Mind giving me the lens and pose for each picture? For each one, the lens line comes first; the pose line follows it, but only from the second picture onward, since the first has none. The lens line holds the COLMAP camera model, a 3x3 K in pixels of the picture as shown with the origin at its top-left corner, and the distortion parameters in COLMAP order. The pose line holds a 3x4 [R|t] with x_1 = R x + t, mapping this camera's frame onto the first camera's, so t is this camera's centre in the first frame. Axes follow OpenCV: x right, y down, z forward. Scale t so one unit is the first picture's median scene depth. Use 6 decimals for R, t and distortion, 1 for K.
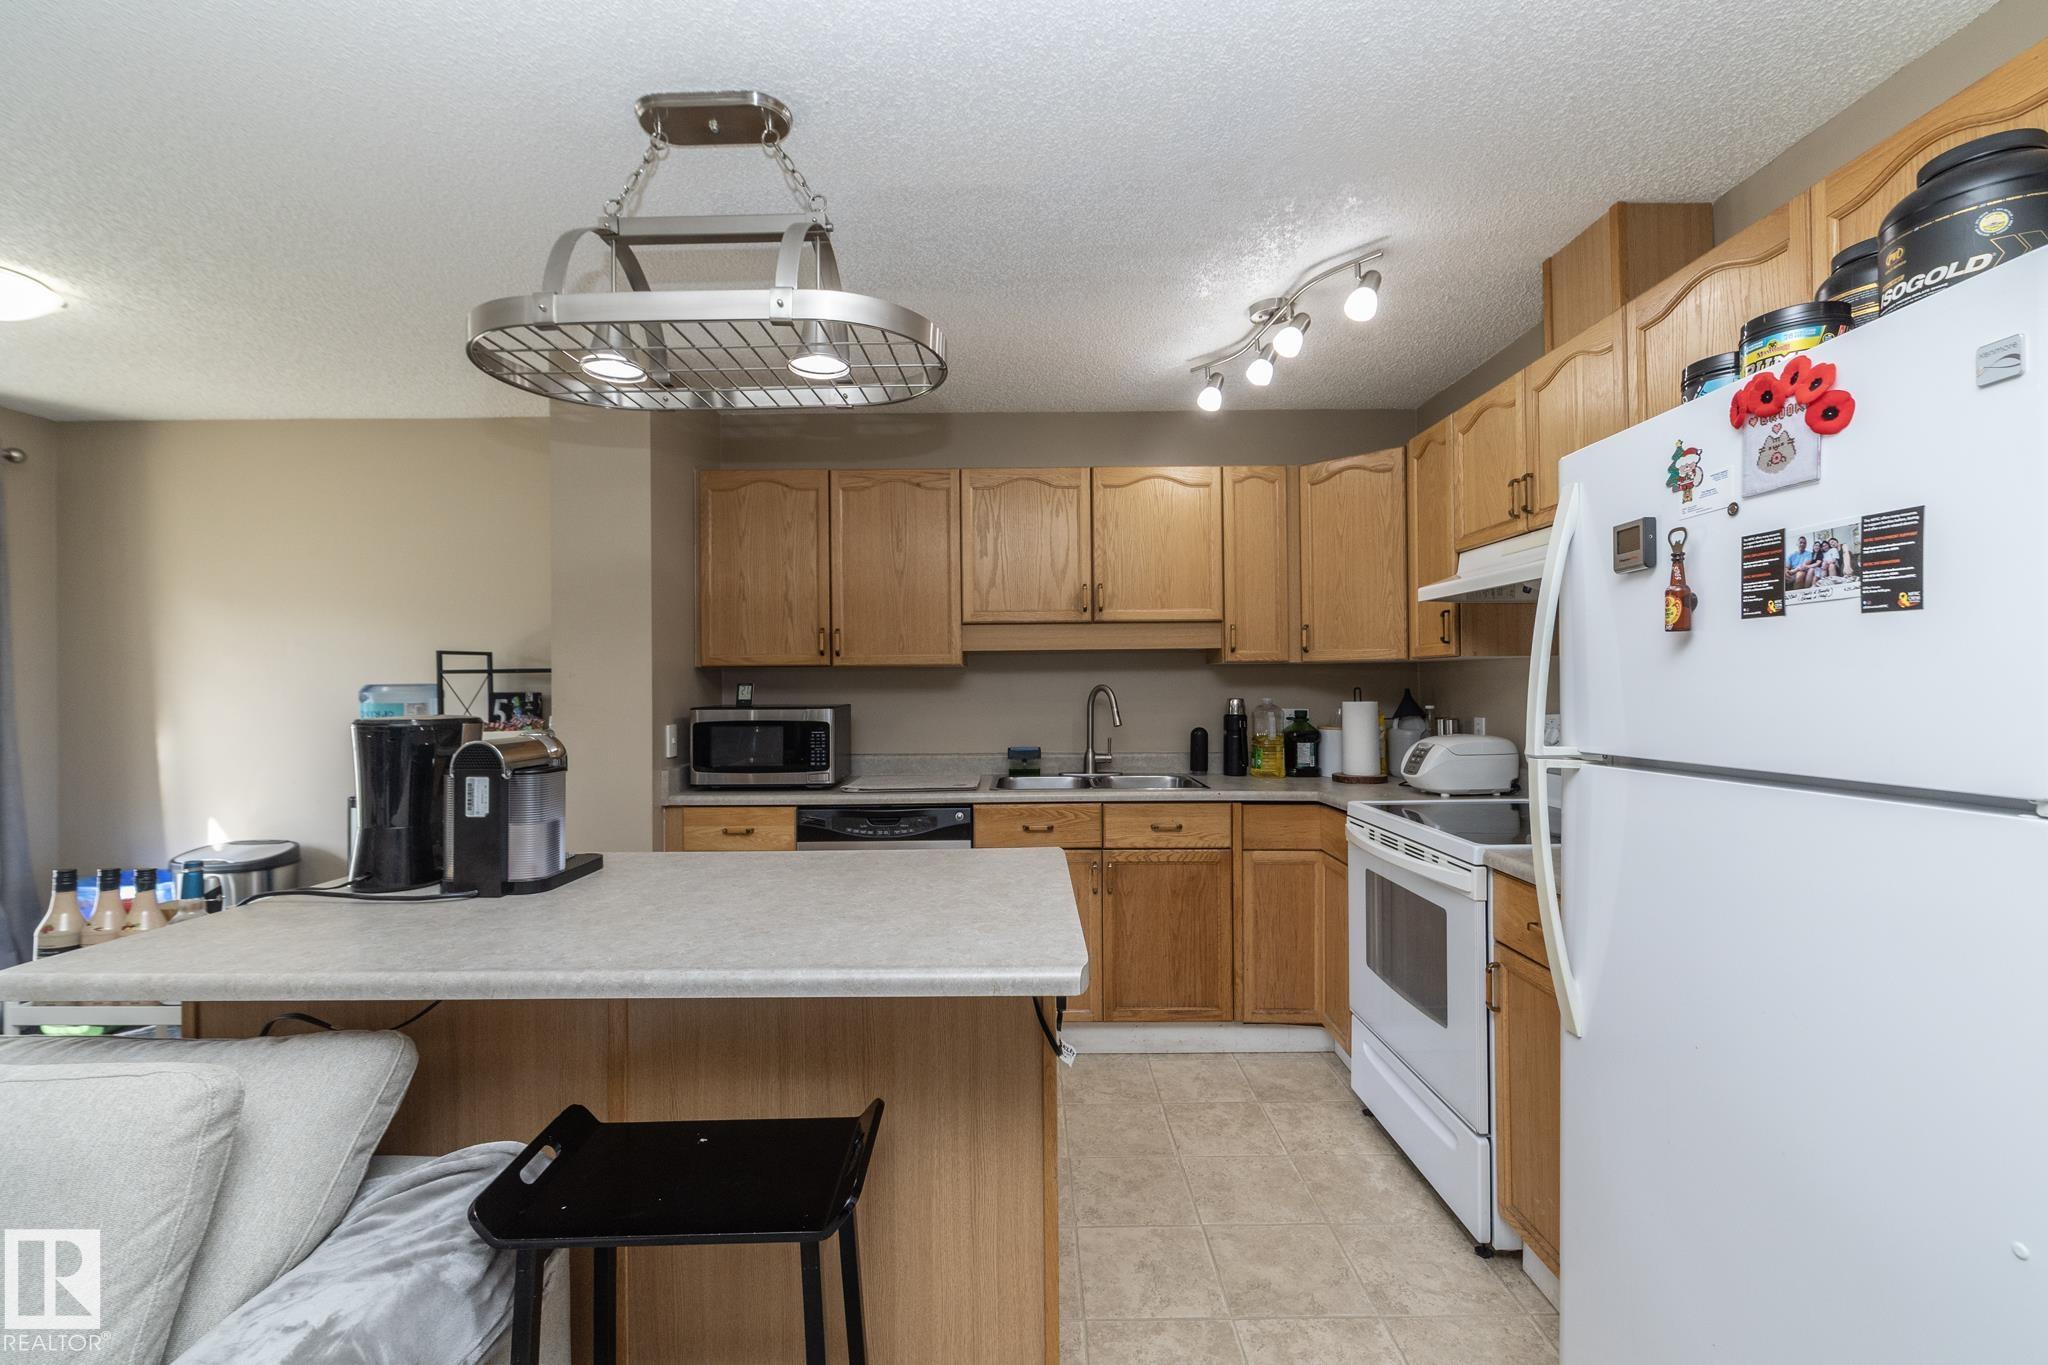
lens RADIAL K [[874.1, 0, 1028.5], [0, 874.1, 680.4], [0, 0, 1]] dist [-0.002063, -0.000280]
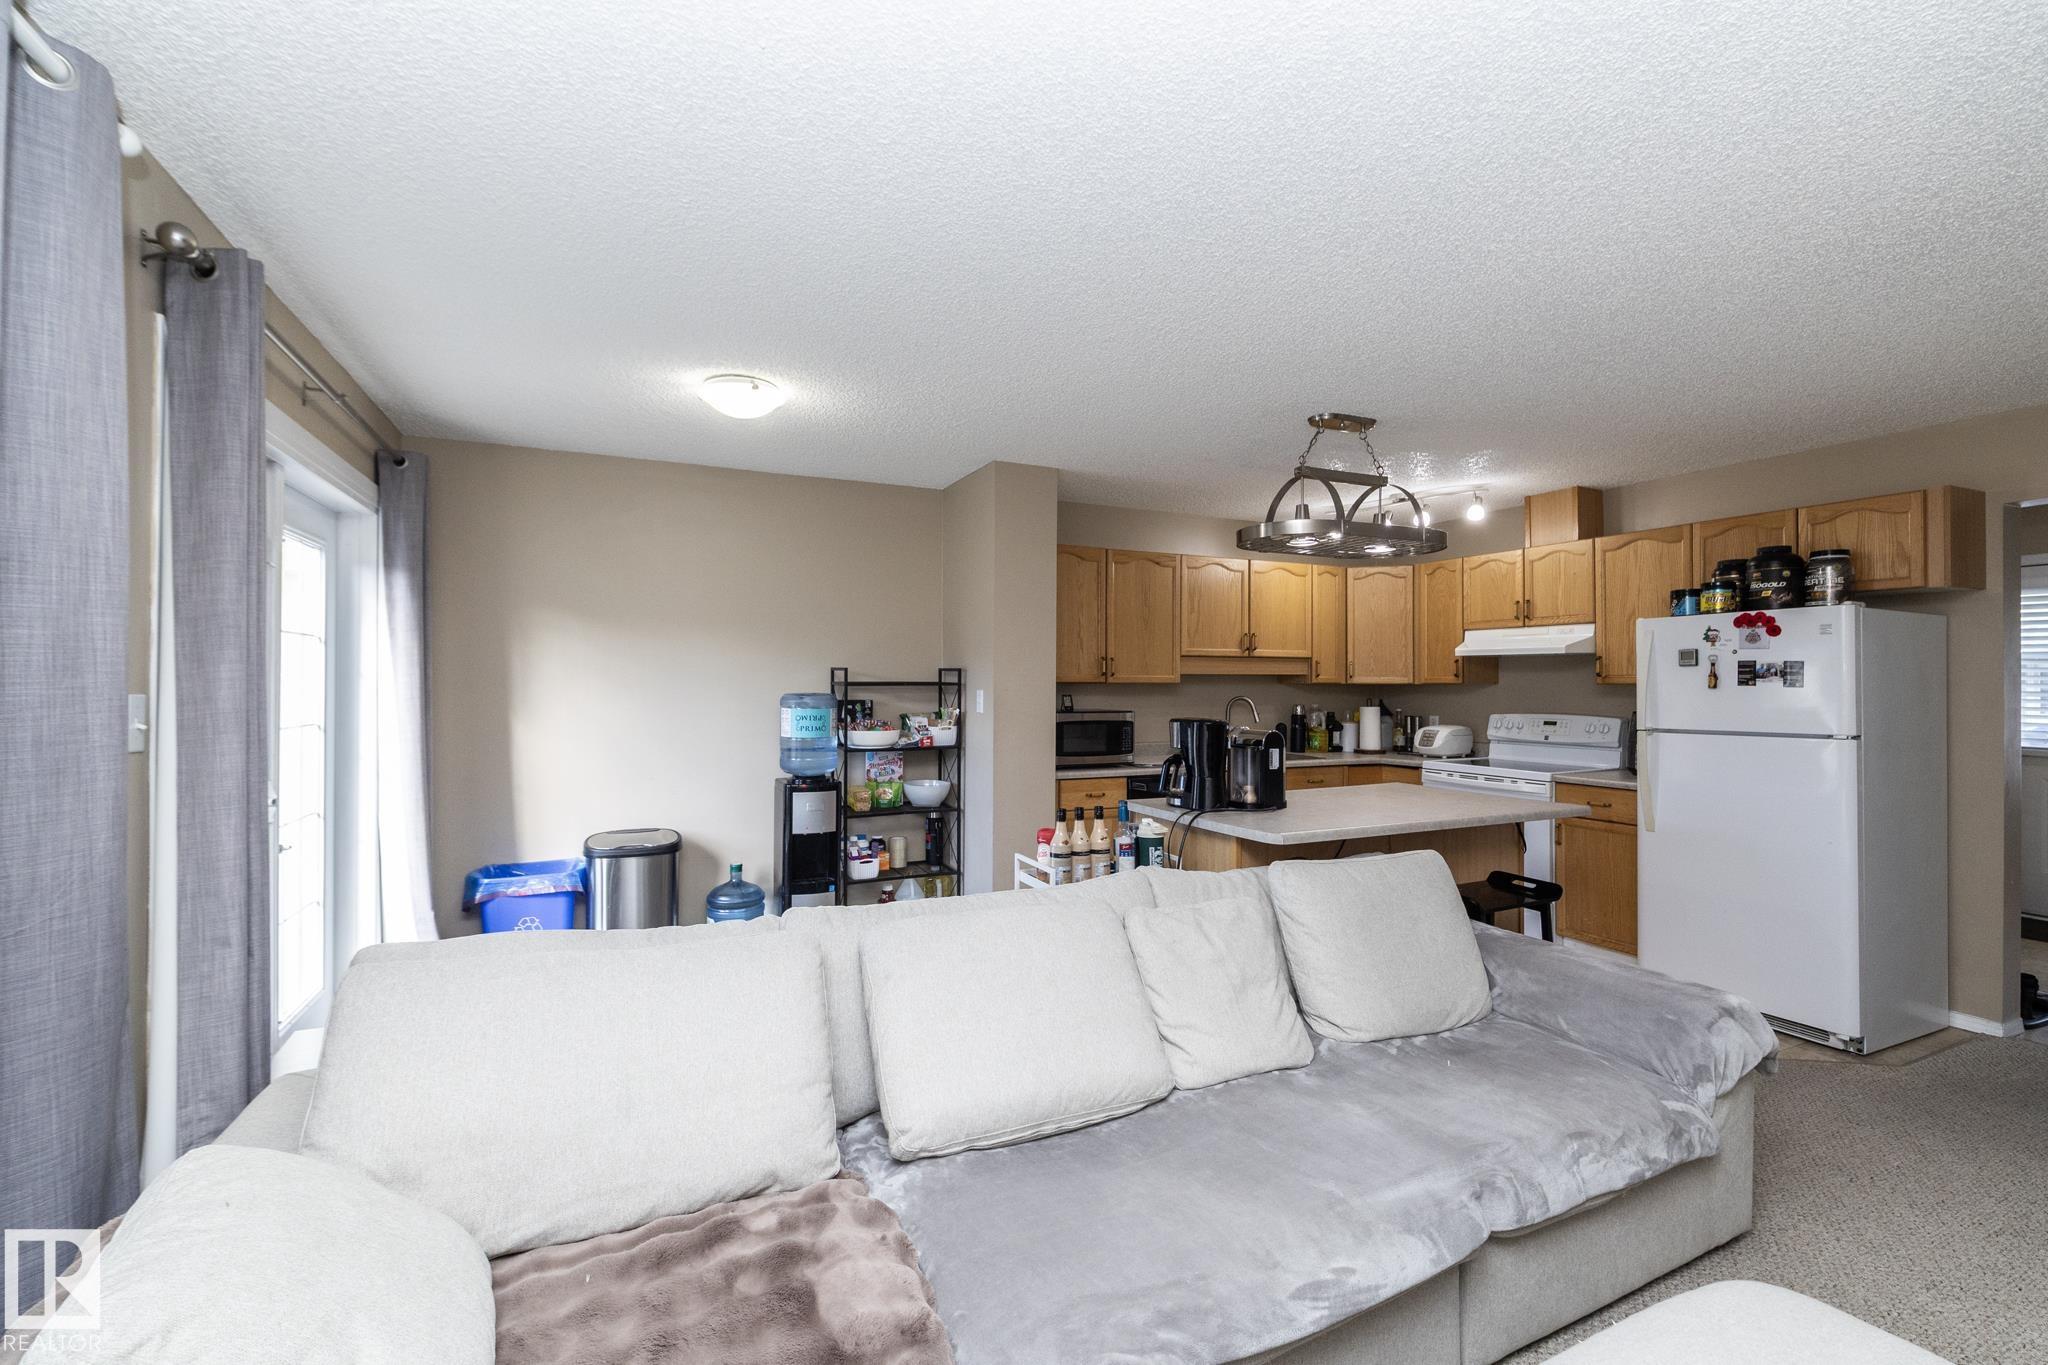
lens RADIAL K [[869.5, 0, 1046.7], [0, 869.5, 673.0], [0, 0, 1]] dist [0.002298, -0.000224]
pose [[0.899644, 0.015484, 0.436349, -1.027187], [-0.012364, 0.999874, -0.009990, -0.018487], [-0.436448, 0.003593, 0.899722, -0.282510]]
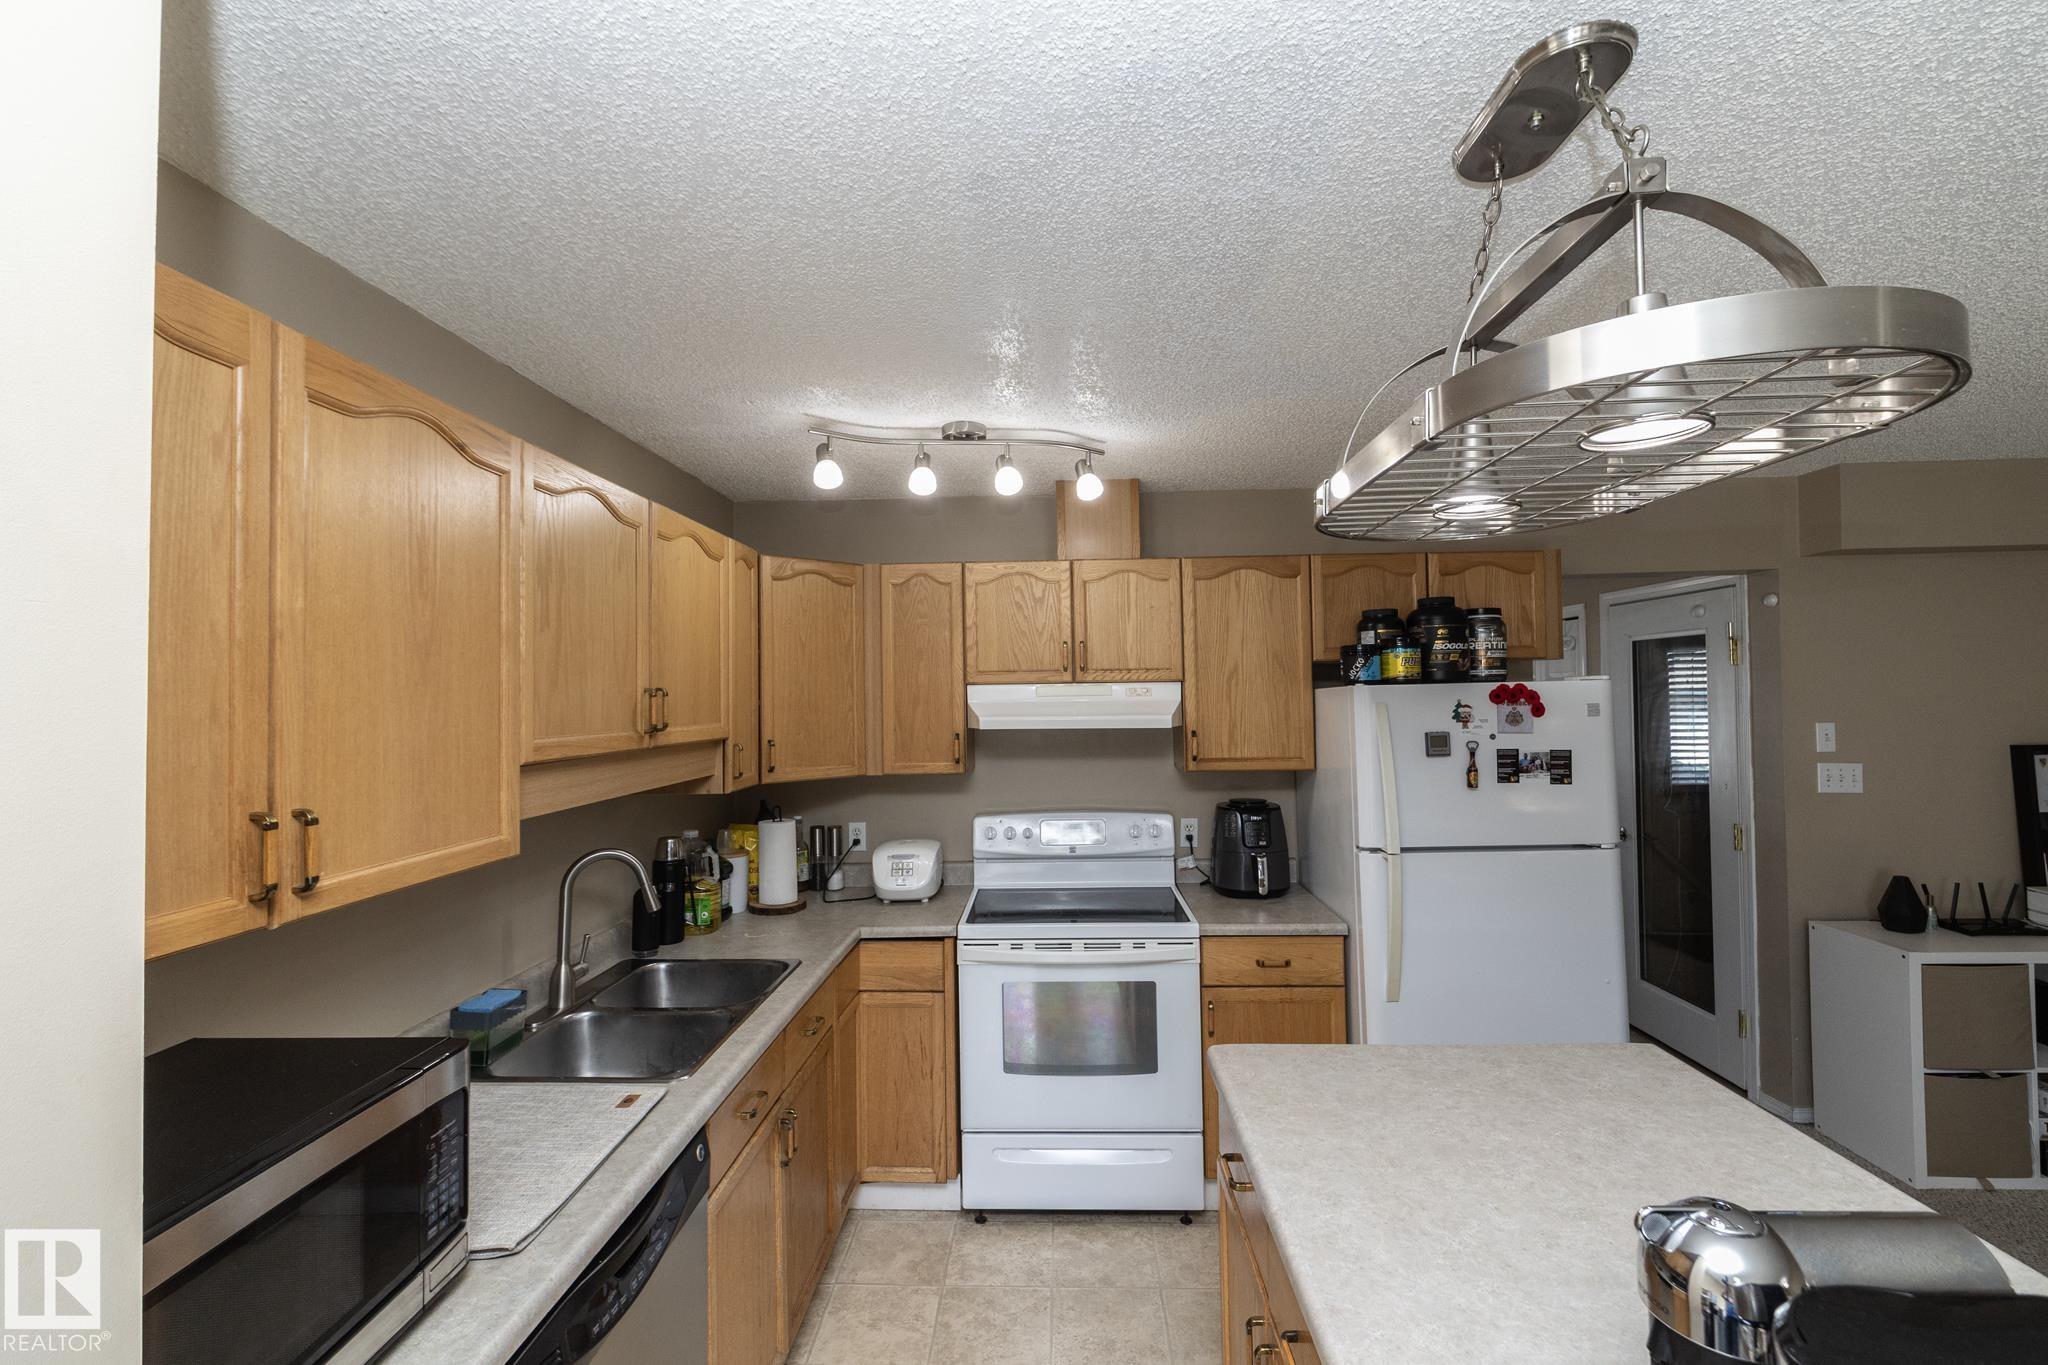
lens RADIAL K [[883.4, 0, 1019.4], [0, 883.4, 671.7], [0, 0, 1]] dist [-0.002457, -0.000400]
pose [[0.045498, 0.035033, 0.998350, -0.585820], [0.008620, 0.999334, -0.035460, -0.105239], [-0.998927, 0.010219, 0.045166, 0.767261]]
